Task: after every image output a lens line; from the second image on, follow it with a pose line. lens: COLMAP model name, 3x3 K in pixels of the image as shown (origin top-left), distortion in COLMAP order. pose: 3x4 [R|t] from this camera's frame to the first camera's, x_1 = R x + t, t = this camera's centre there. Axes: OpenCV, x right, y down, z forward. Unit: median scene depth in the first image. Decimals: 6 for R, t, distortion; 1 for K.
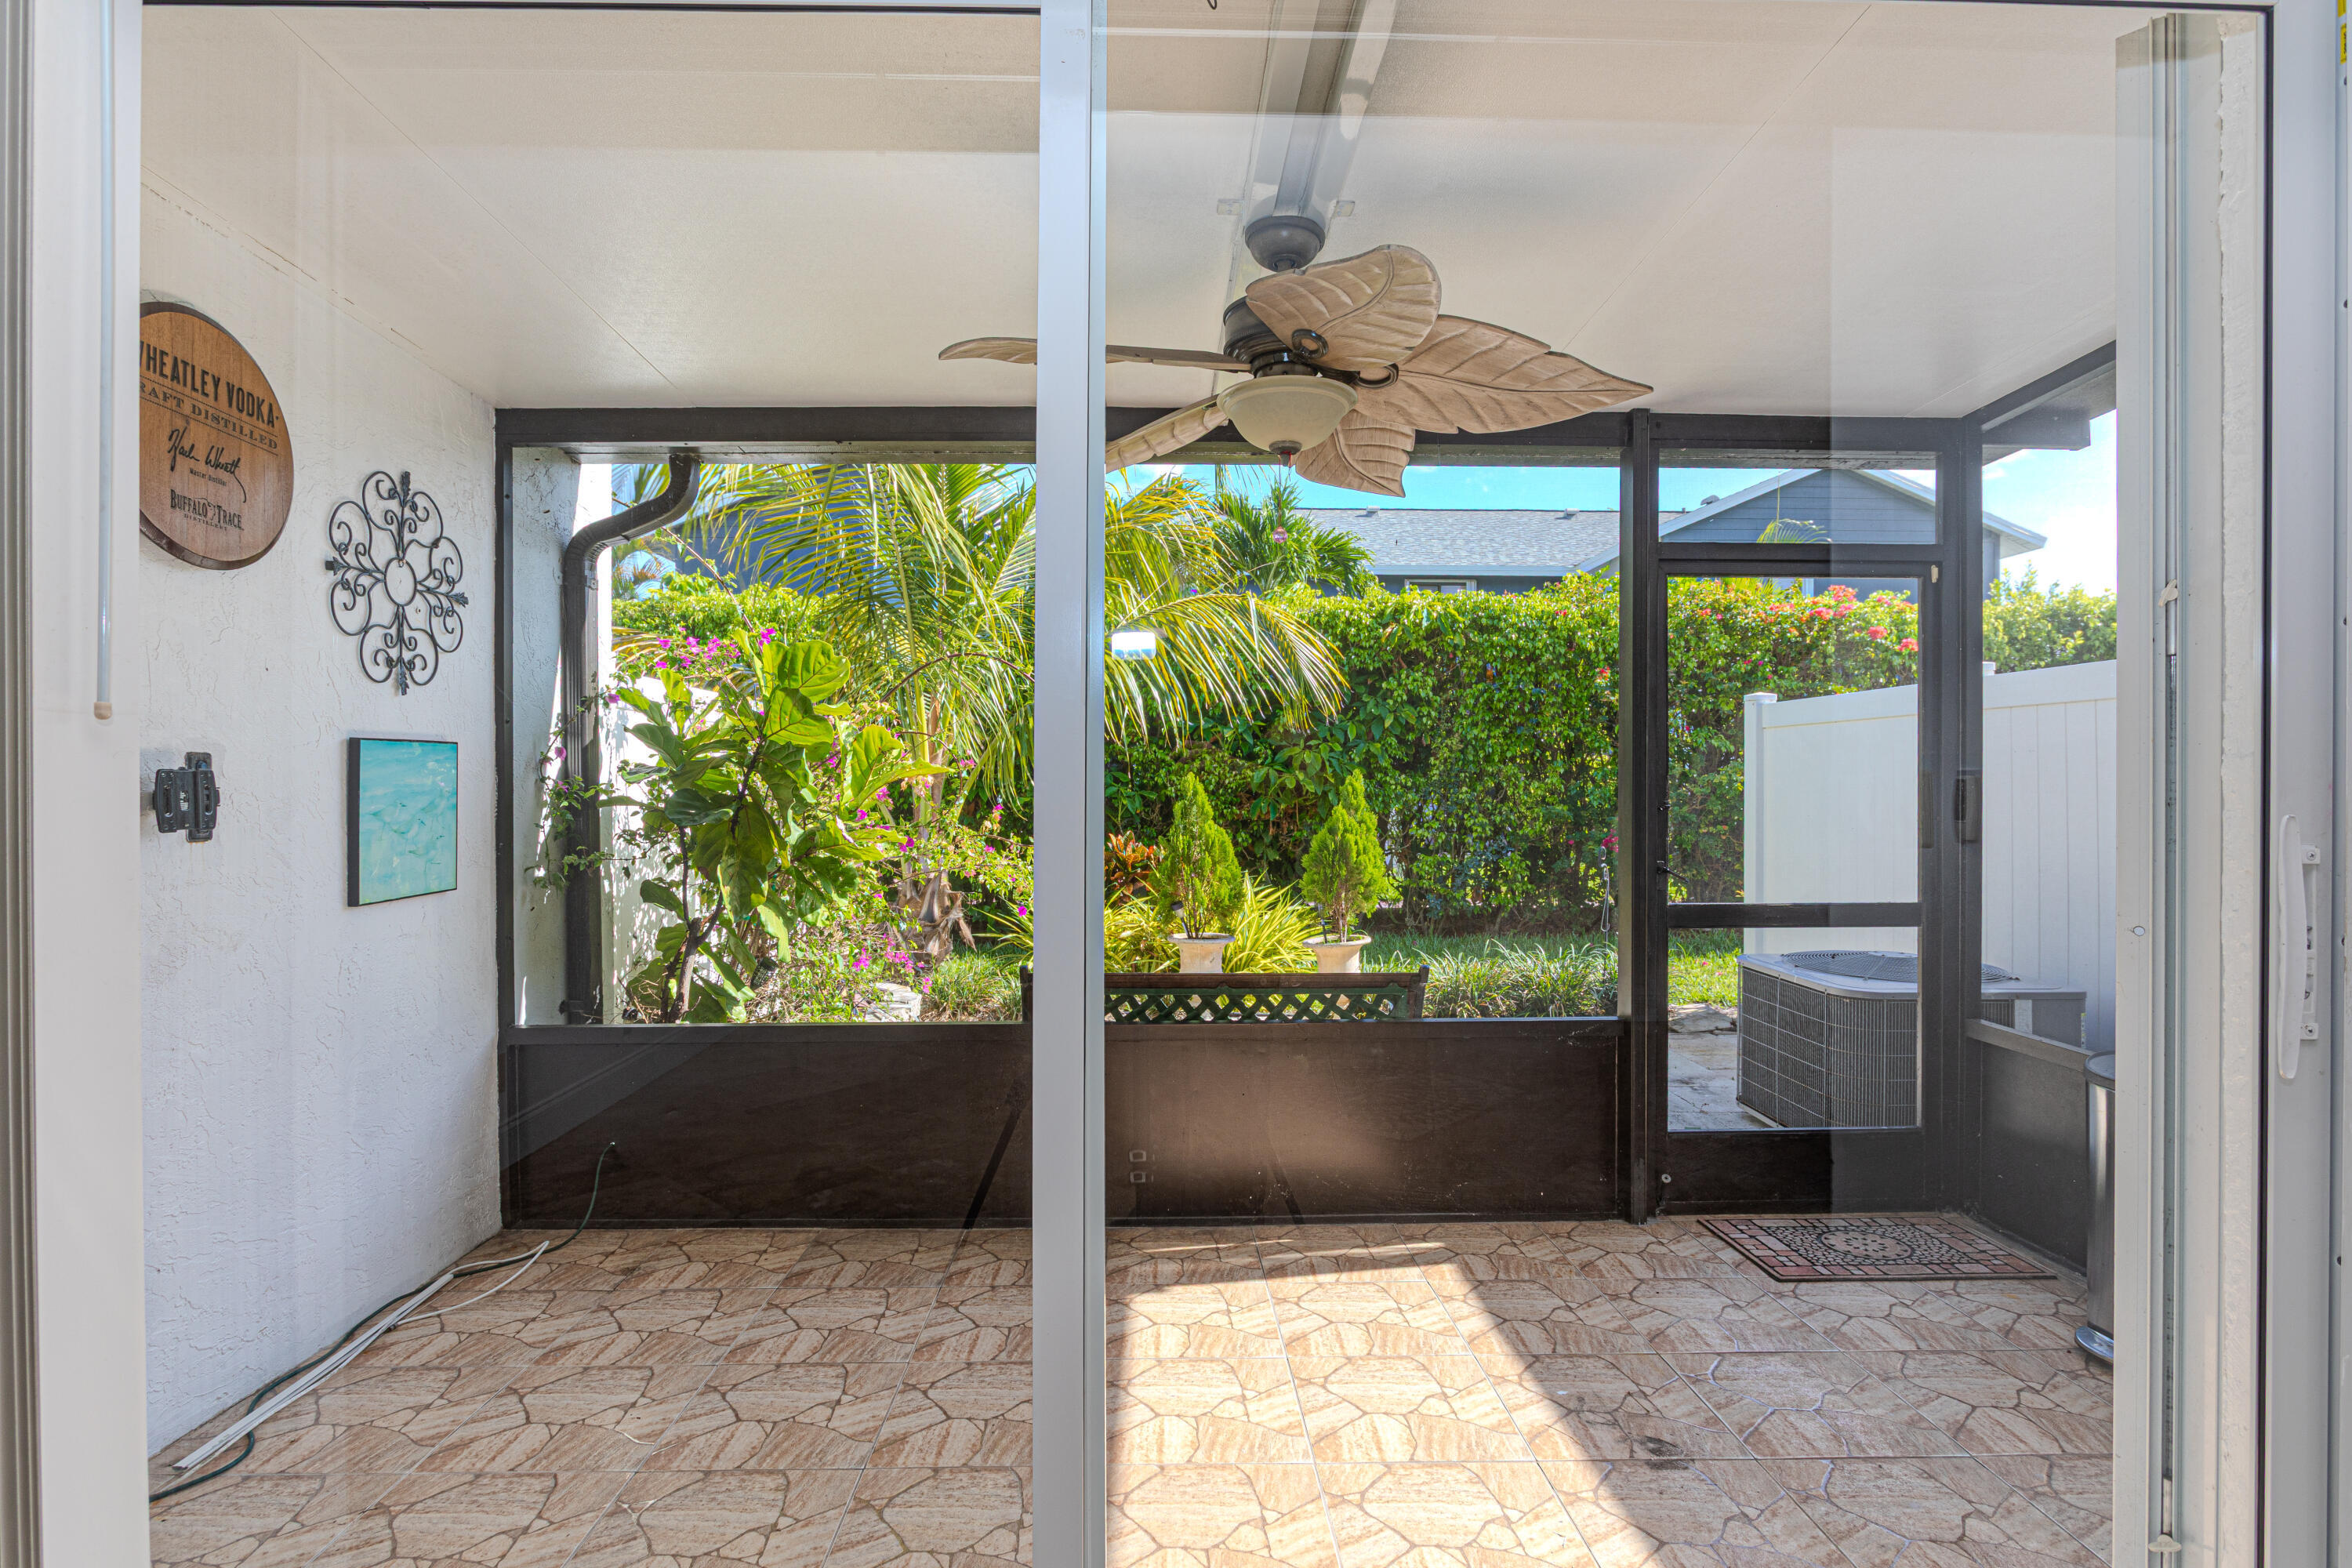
lens RADIAL K [[1161.2, 0, 1193.8], [0, 1161.2, 778.8], [0, 0, 1]] dist [-0.012965, 0.003367]
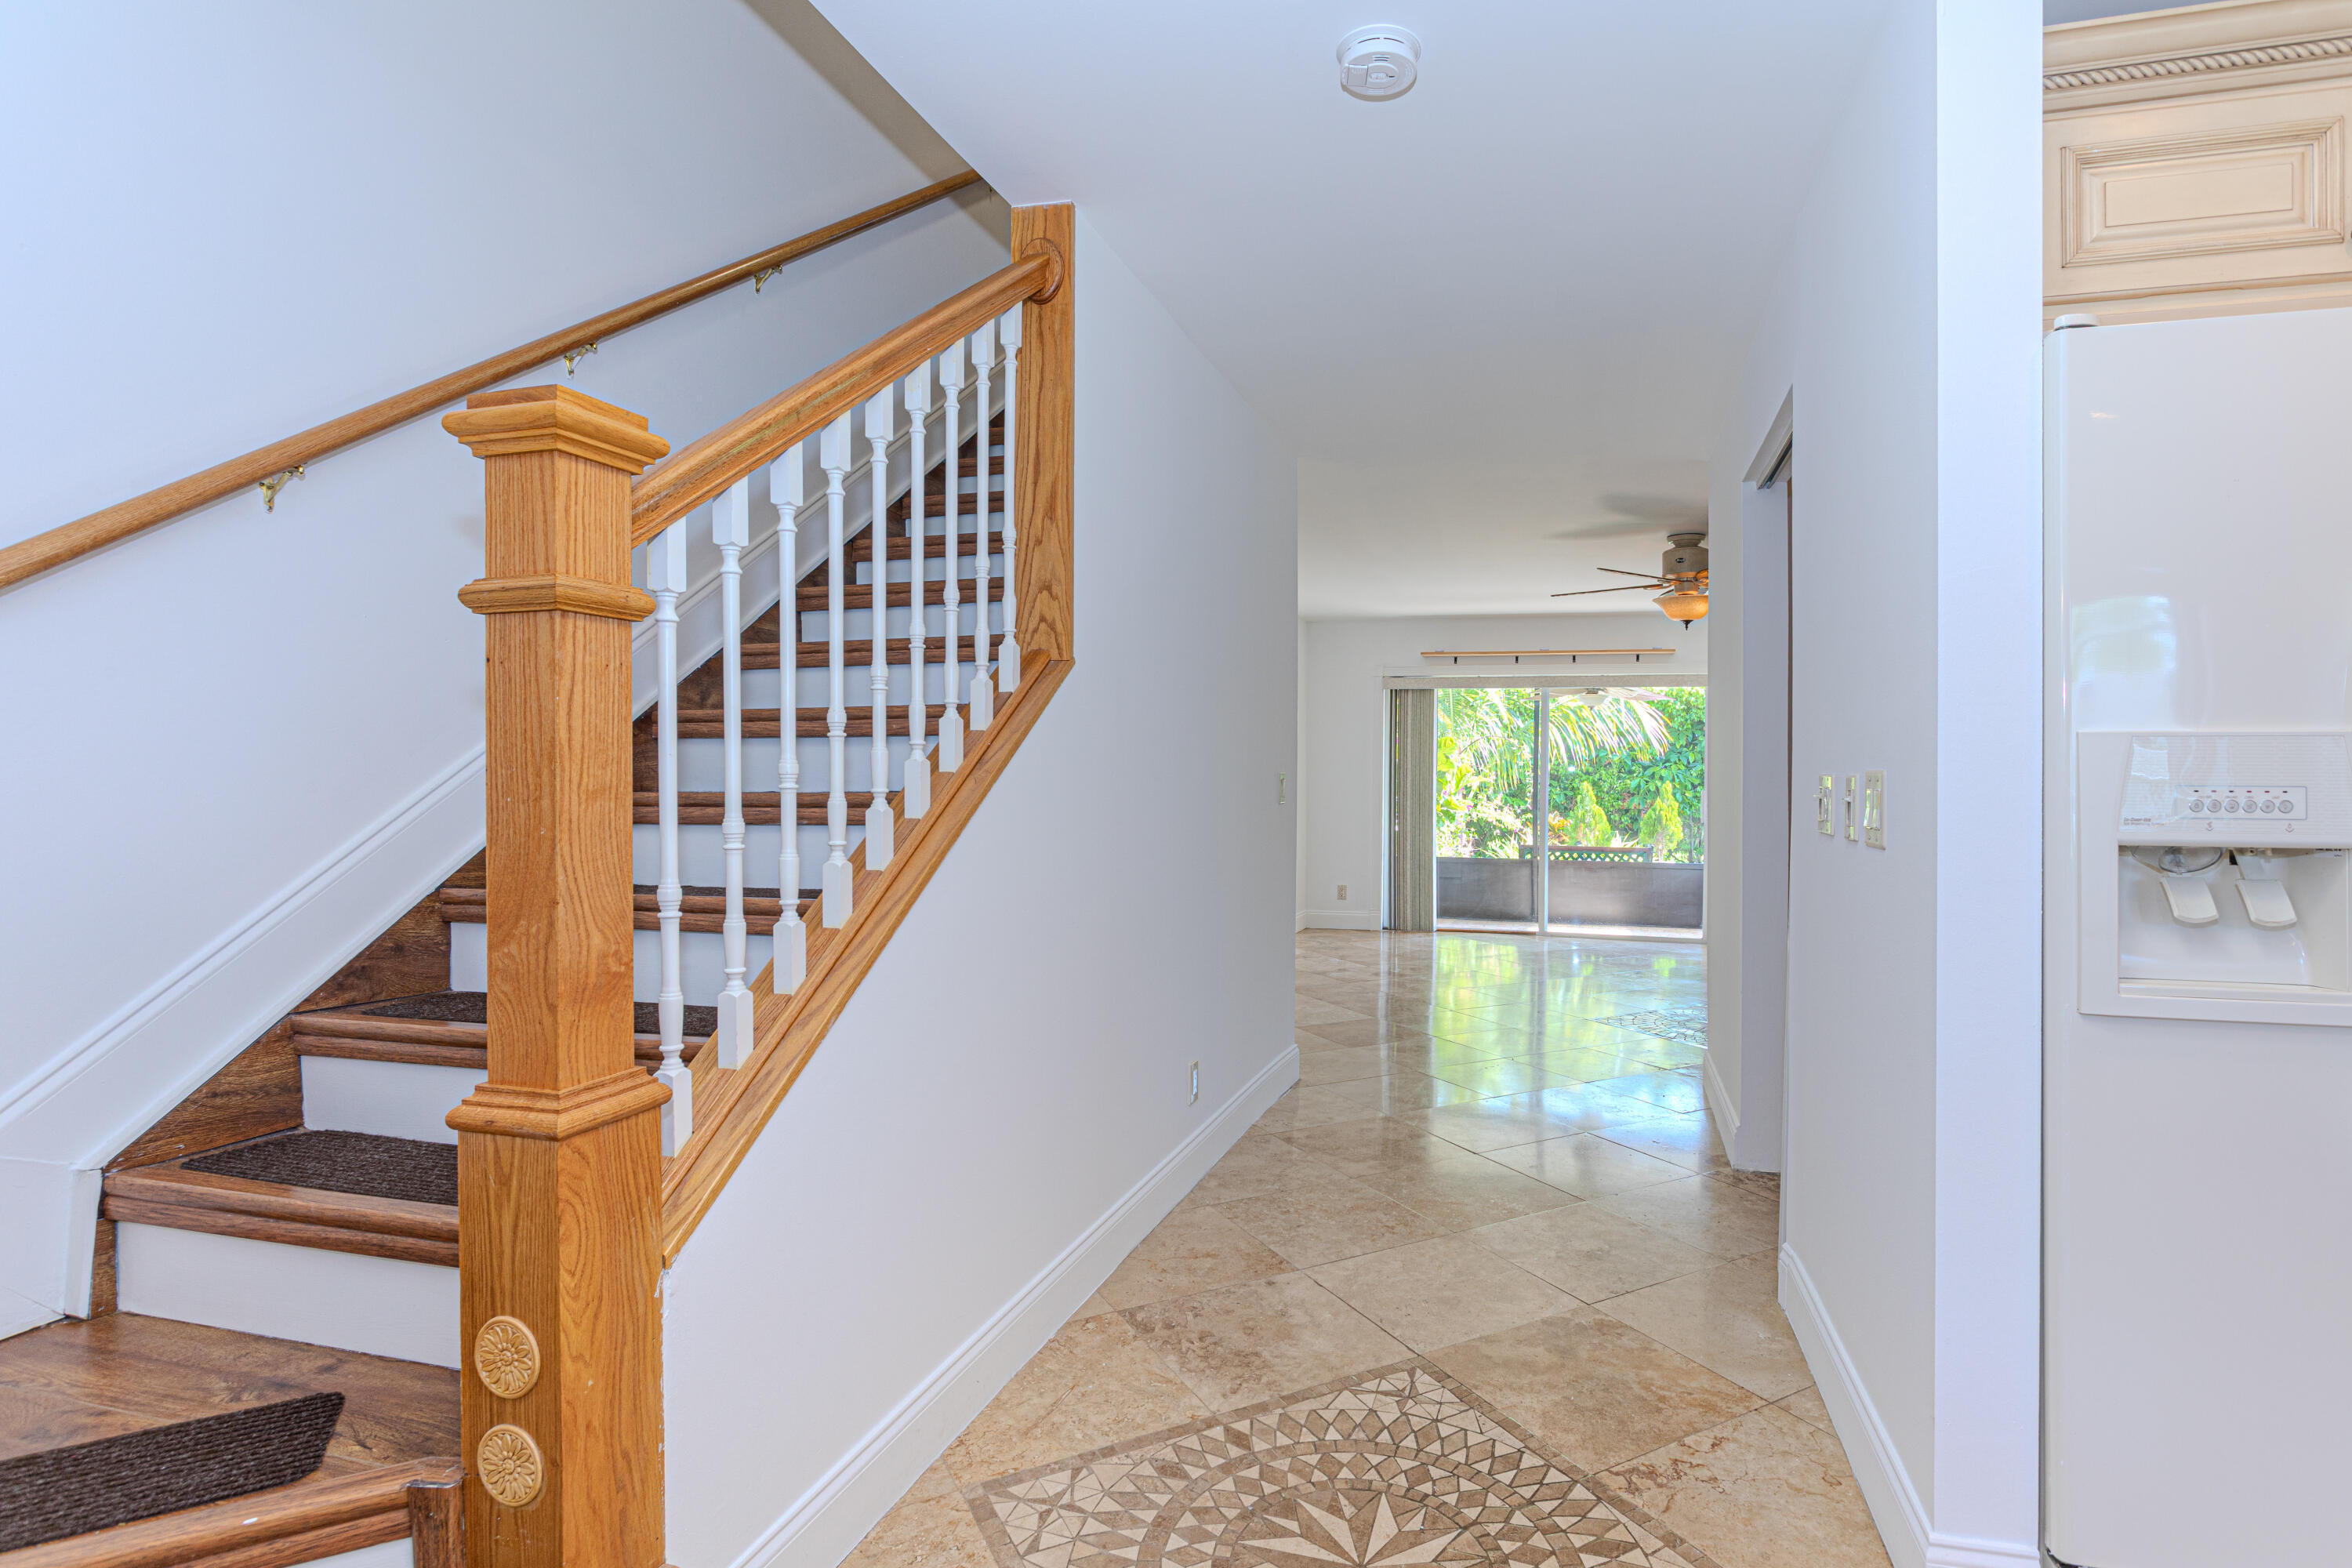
lens RADIAL K [[1161.2, 0, 1273.0], [0, 1161.2, 781.4], [0, 0, 1]] dist [-0.012965, 0.003367]
pose [[0.954492, 0.010491, -0.298051, 0.169094], [-0.011060, 0.999939, -0.000222, 0.003319], [0.298030, 0.003508, 0.954550, -2.433076]]
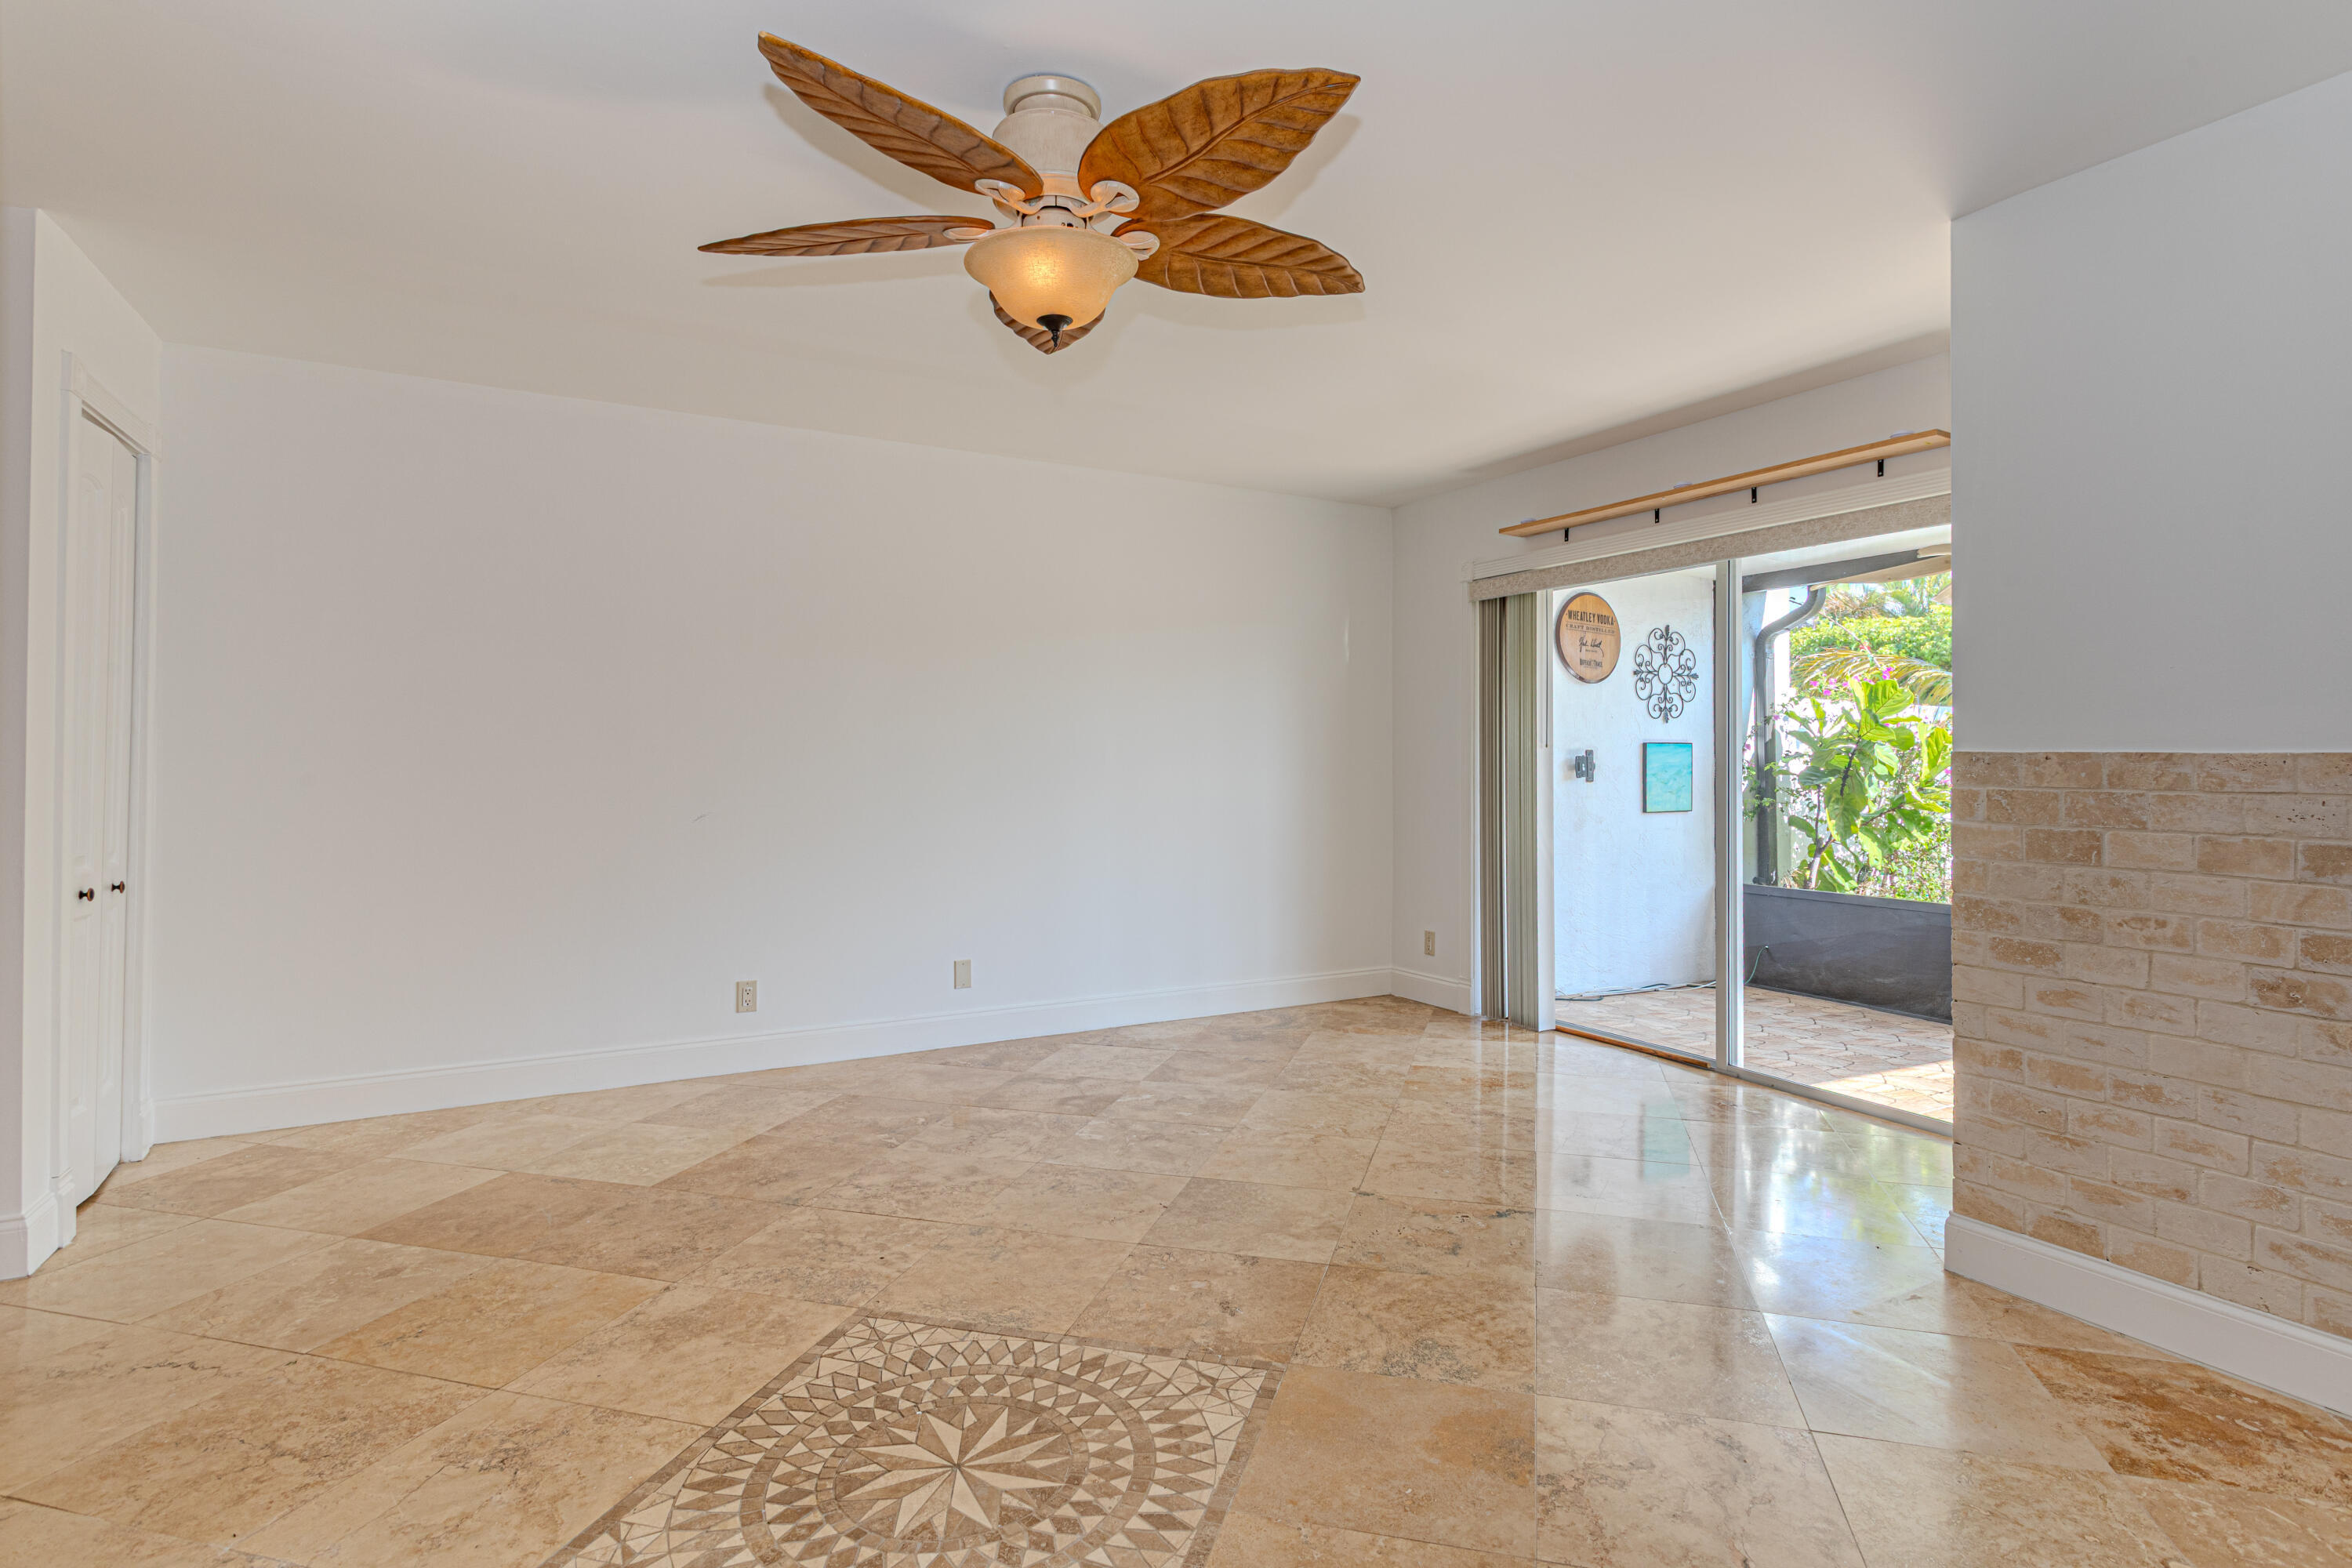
lens RADIAL K [[1161.2, 0, 1249.9], [0, 1161.2, 742.5], [0, 0, 1]] dist [-0.012965, 0.003367]
pose [[0.486940, -0.009429, -0.873385, 0.842839], [-0.003562, 0.999912, -0.012781, -0.001573], [0.873428, 0.009335, 0.486863, -0.768942]]
